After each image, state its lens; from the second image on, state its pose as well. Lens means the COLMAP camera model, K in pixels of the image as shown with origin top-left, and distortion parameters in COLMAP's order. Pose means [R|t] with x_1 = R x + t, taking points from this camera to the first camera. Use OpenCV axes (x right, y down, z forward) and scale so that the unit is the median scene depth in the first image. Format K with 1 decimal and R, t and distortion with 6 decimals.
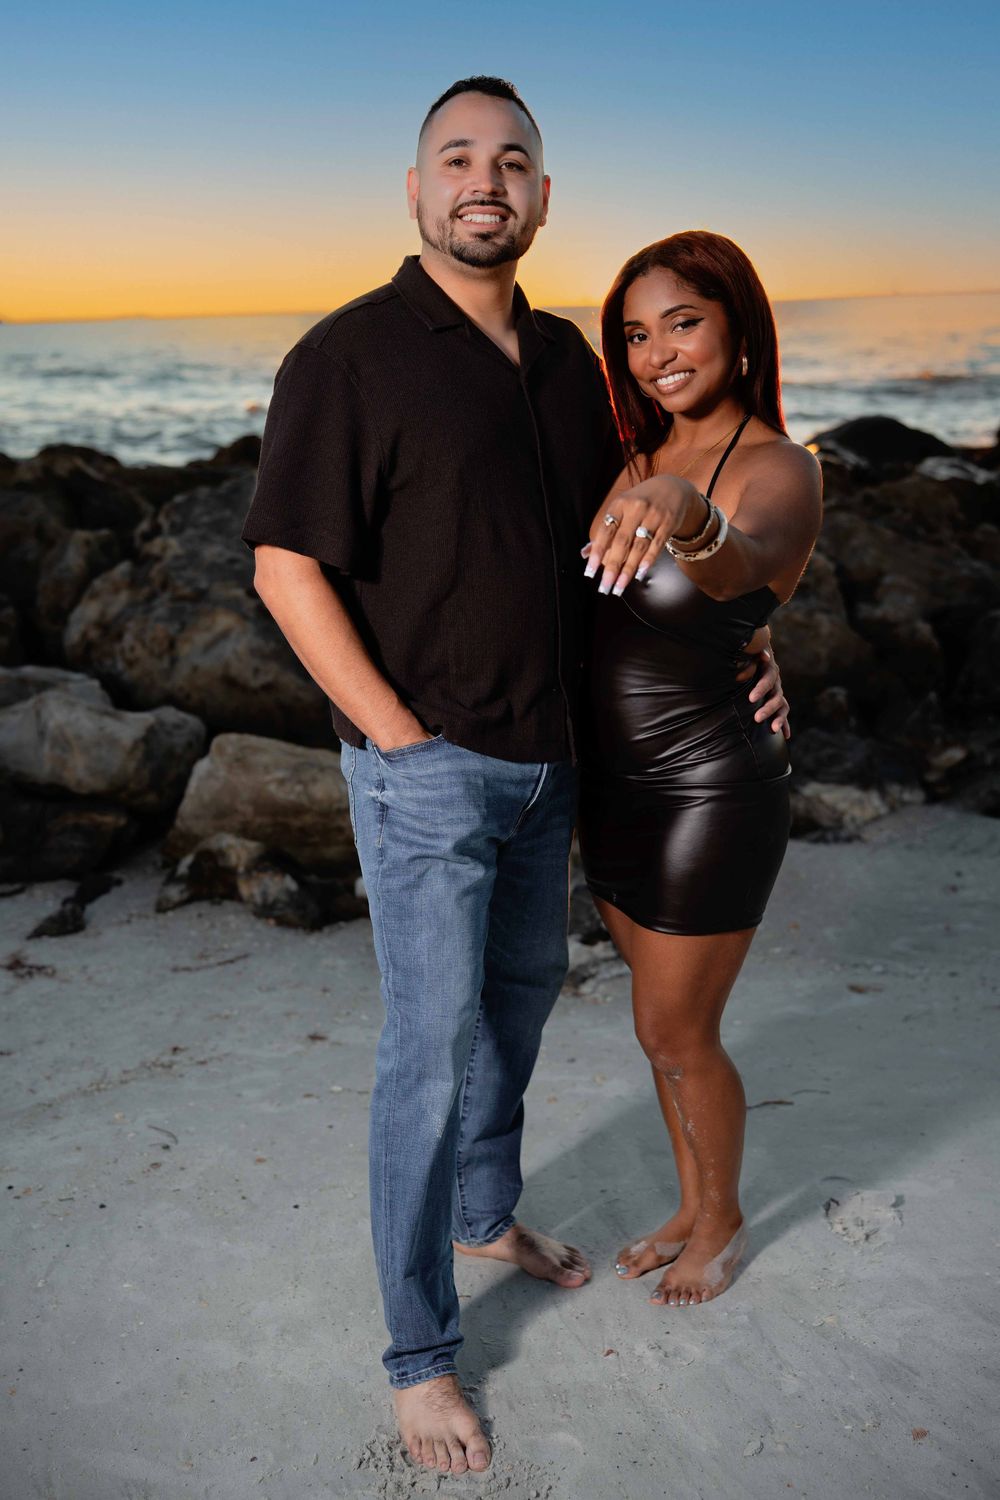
lens RADIAL K [[1635.5, 0, 485.2], [0, 1635.5, 737.7], [0, 0, 1]] dist [-0.047033, 0.000000]
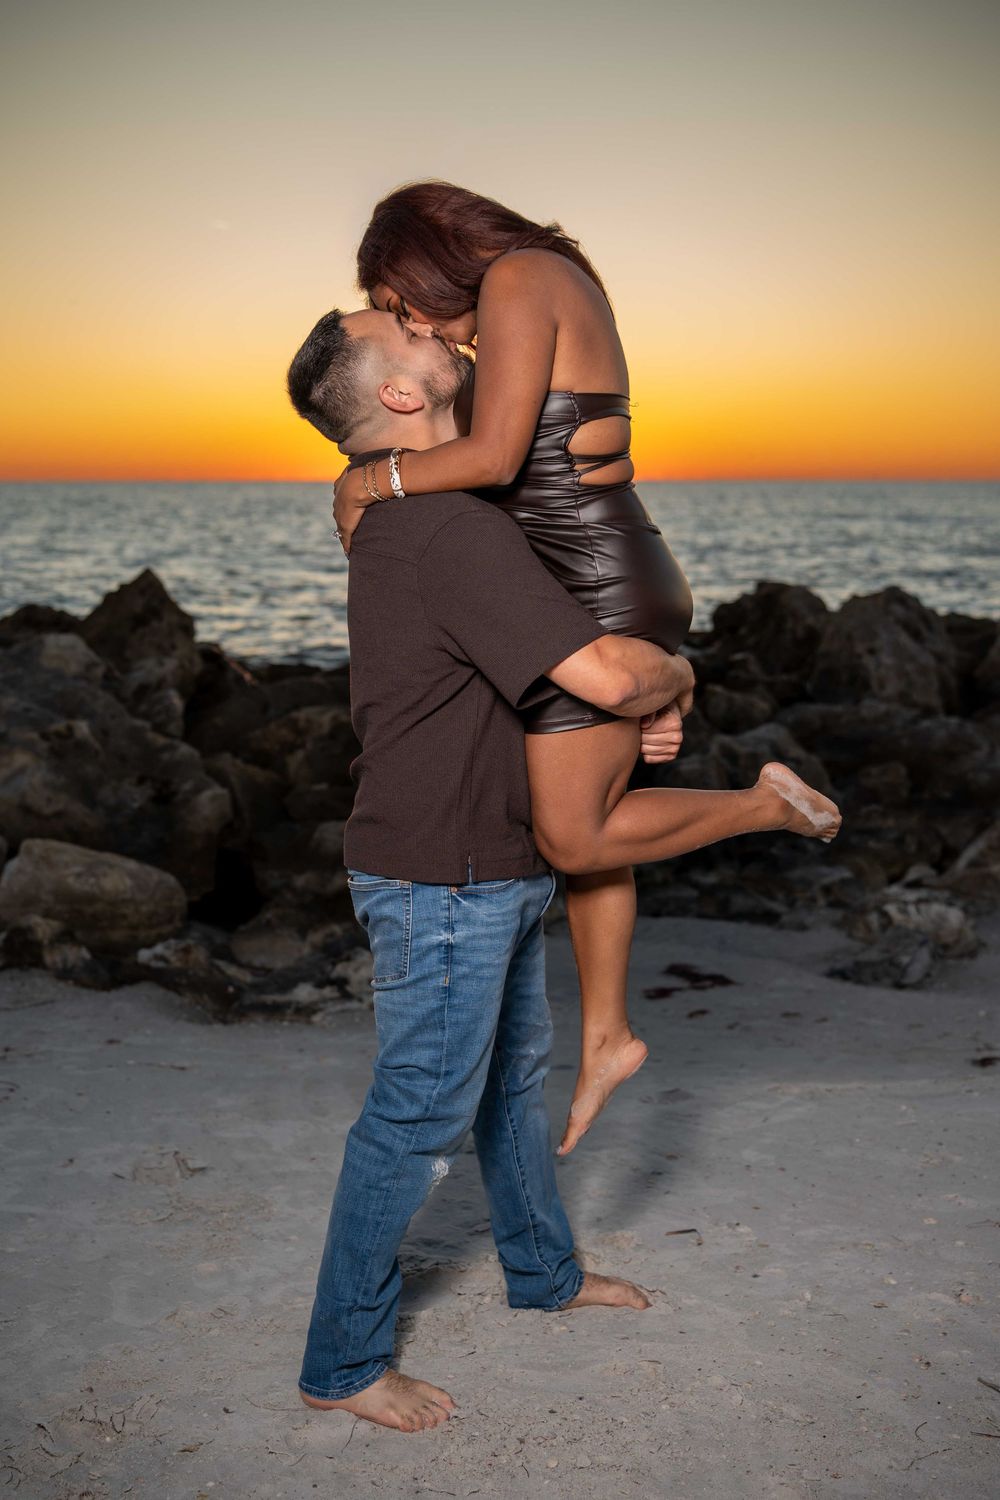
lens RADIAL K [[1732.9, 0, 496.0], [0, 1732.9, 749.3], [0, 0, 1]] dist [-0.051620, 0.000000]
pose [[0.990026, 0.010638, 0.140486, 0.005398], [0.004405, 0.994321, -0.106333, 0.071198], [-0.140819, 0.105891, 0.984356, -0.351228]]
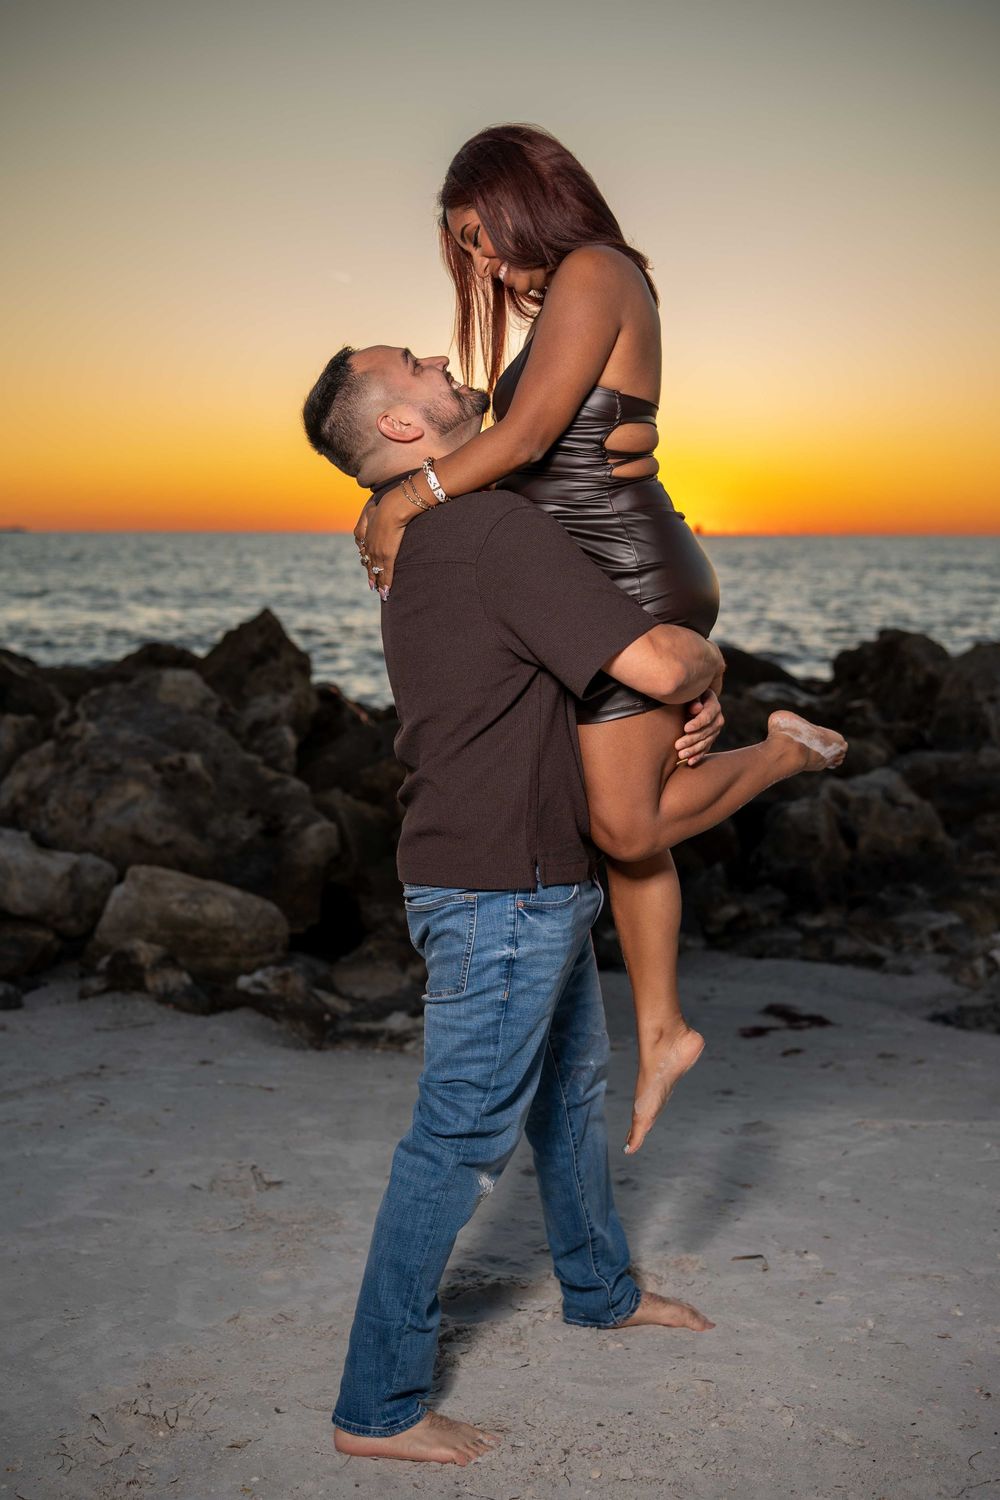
lens RADIAL K [[1732.9, 0, 496.5], [0, 1732.9, 756.2], [0, 0, 1]] dist [-0.051620, 0.000000]
pose [[0.997424, 0.028270, 0.065922, 0.027624], [-0.019412, 0.991149, -0.131325, 0.084626], [-0.069051, 0.129708, 0.989145, -0.358386]]
